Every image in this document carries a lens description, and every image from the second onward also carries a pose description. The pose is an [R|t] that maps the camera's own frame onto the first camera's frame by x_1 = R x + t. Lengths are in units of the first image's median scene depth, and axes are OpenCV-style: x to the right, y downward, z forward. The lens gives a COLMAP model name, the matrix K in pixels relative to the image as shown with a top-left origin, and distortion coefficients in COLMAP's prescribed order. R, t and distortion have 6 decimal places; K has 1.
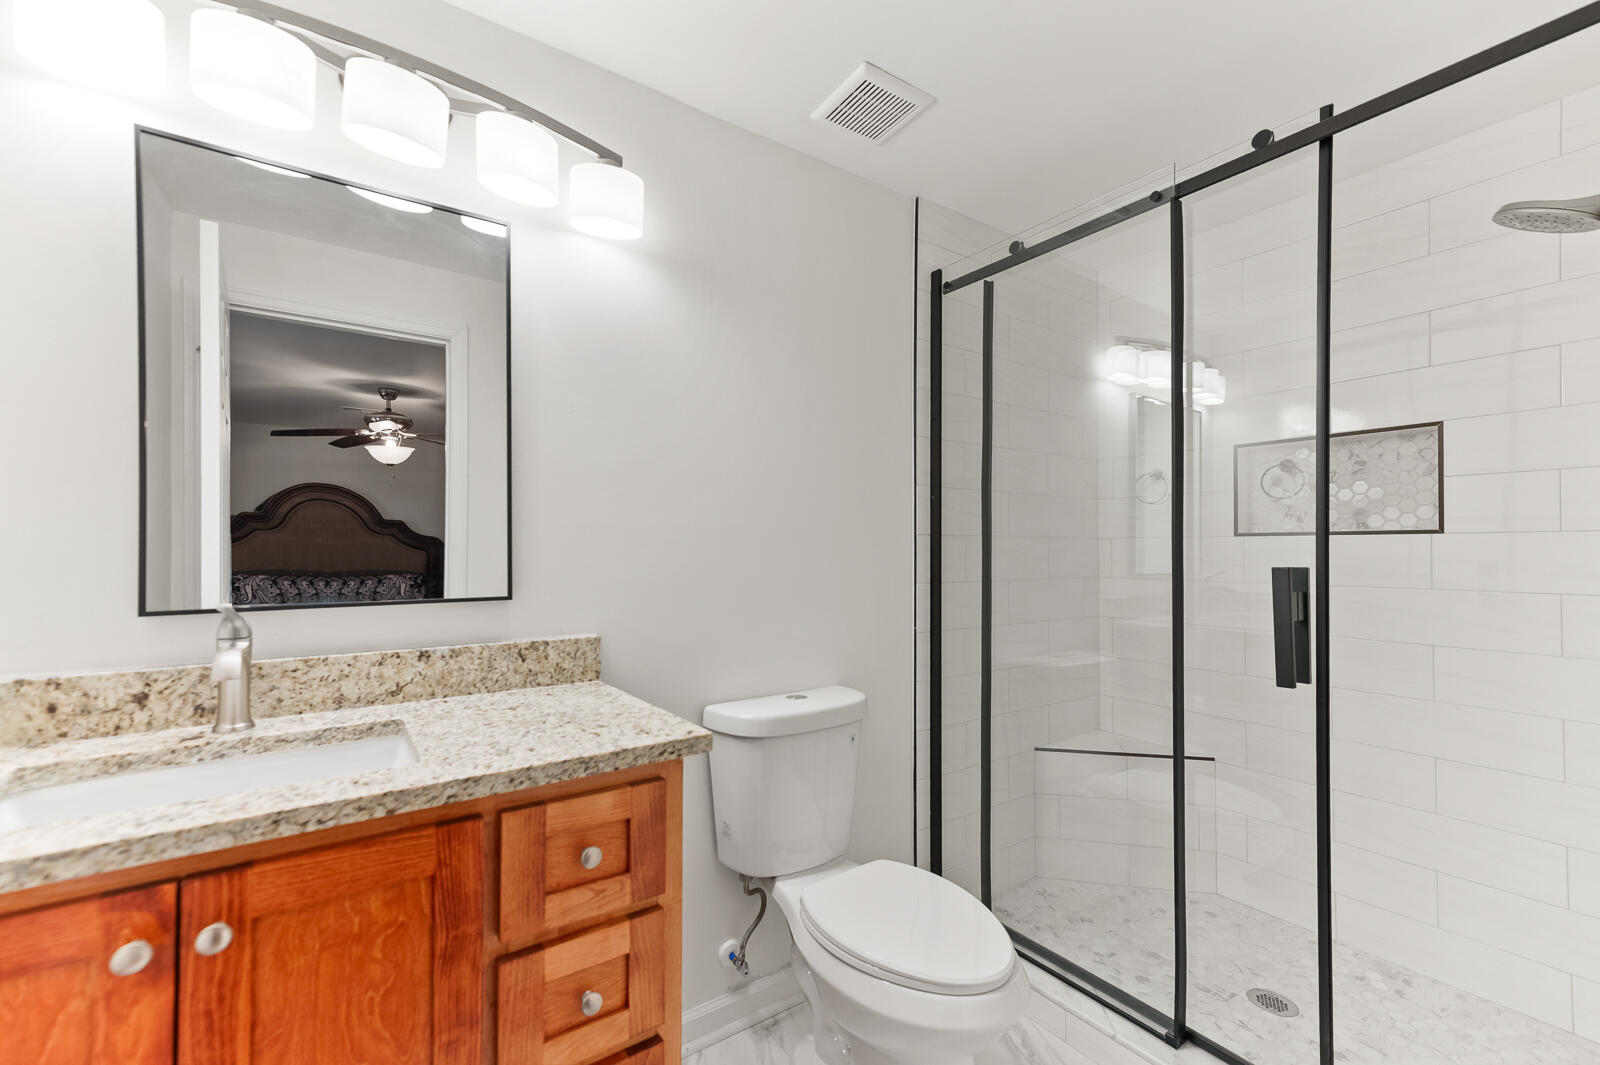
lens RADIAL K [[648.8, 0, 822.1], [0, 648.8, 565.8], [0, 0, 1]] dist [0.011988, -0.000424]
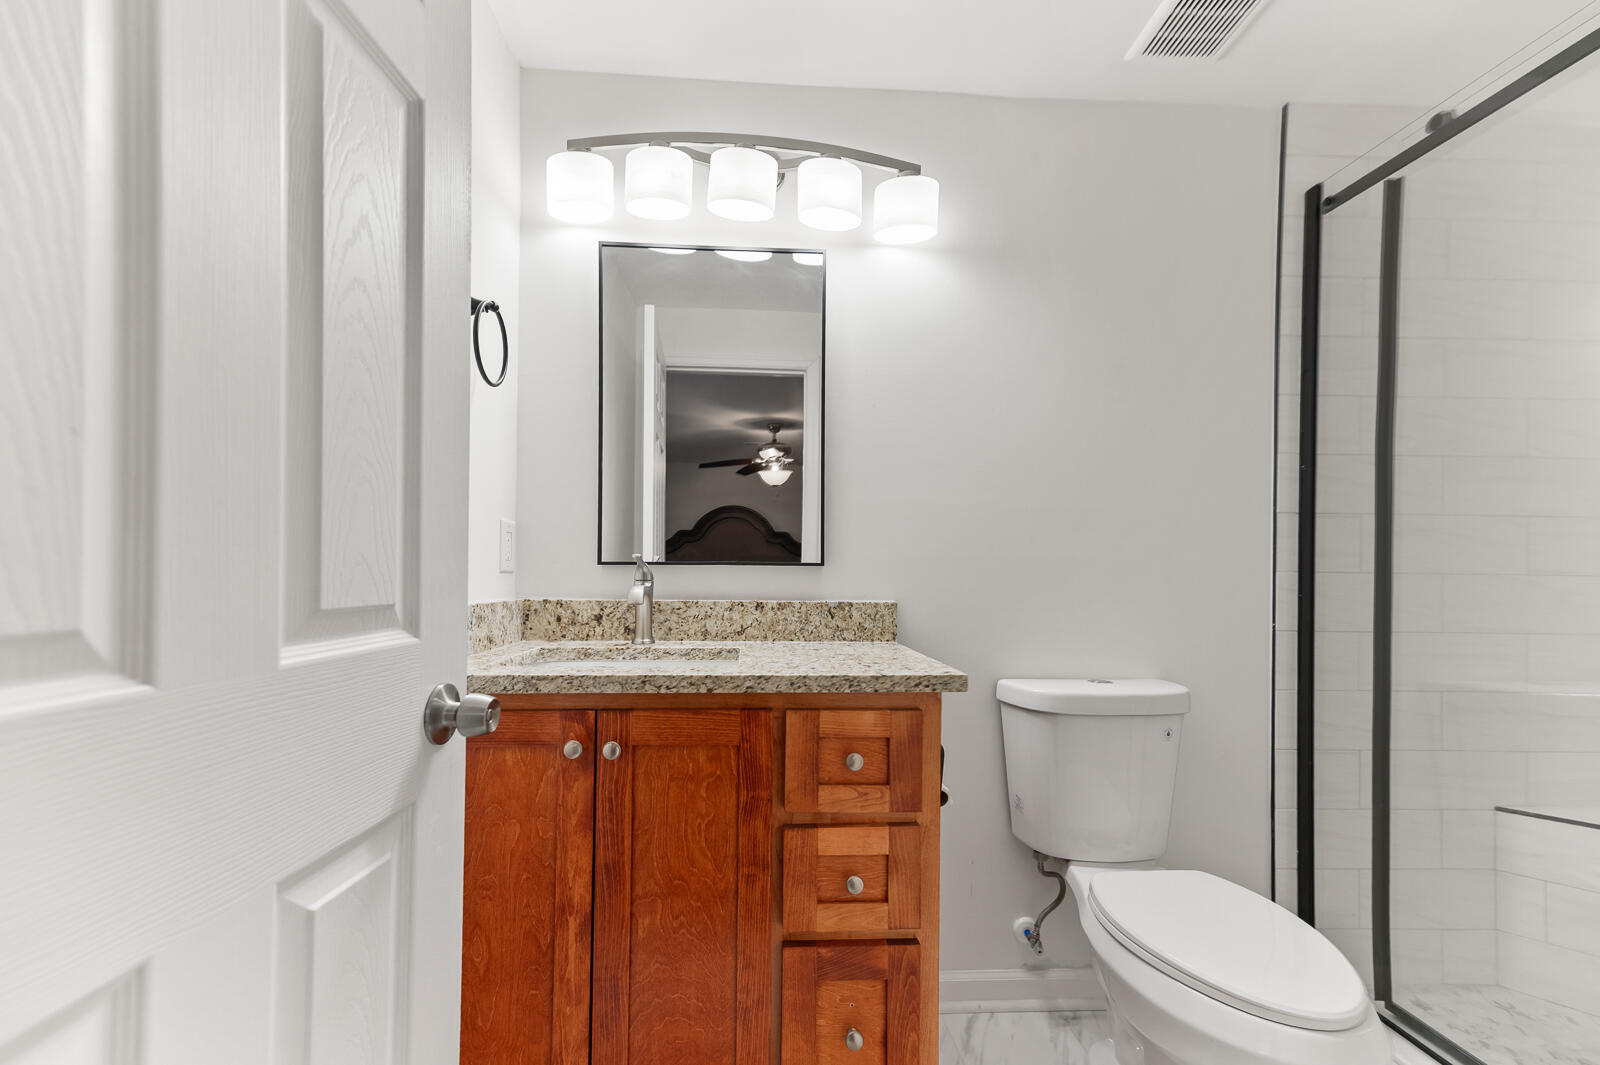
lens RADIAL K [[648.8, 0, 823.3], [0, 648.8, 579.5], [0, 0, 1]] dist [0.011988, -0.000424]
pose [[0.864473, 0.005073, -0.502654, 0.121149], [-0.004949, 0.999987, 0.001580, 0.075953], [0.502655, 0.001122, 0.864486, -0.029234]]
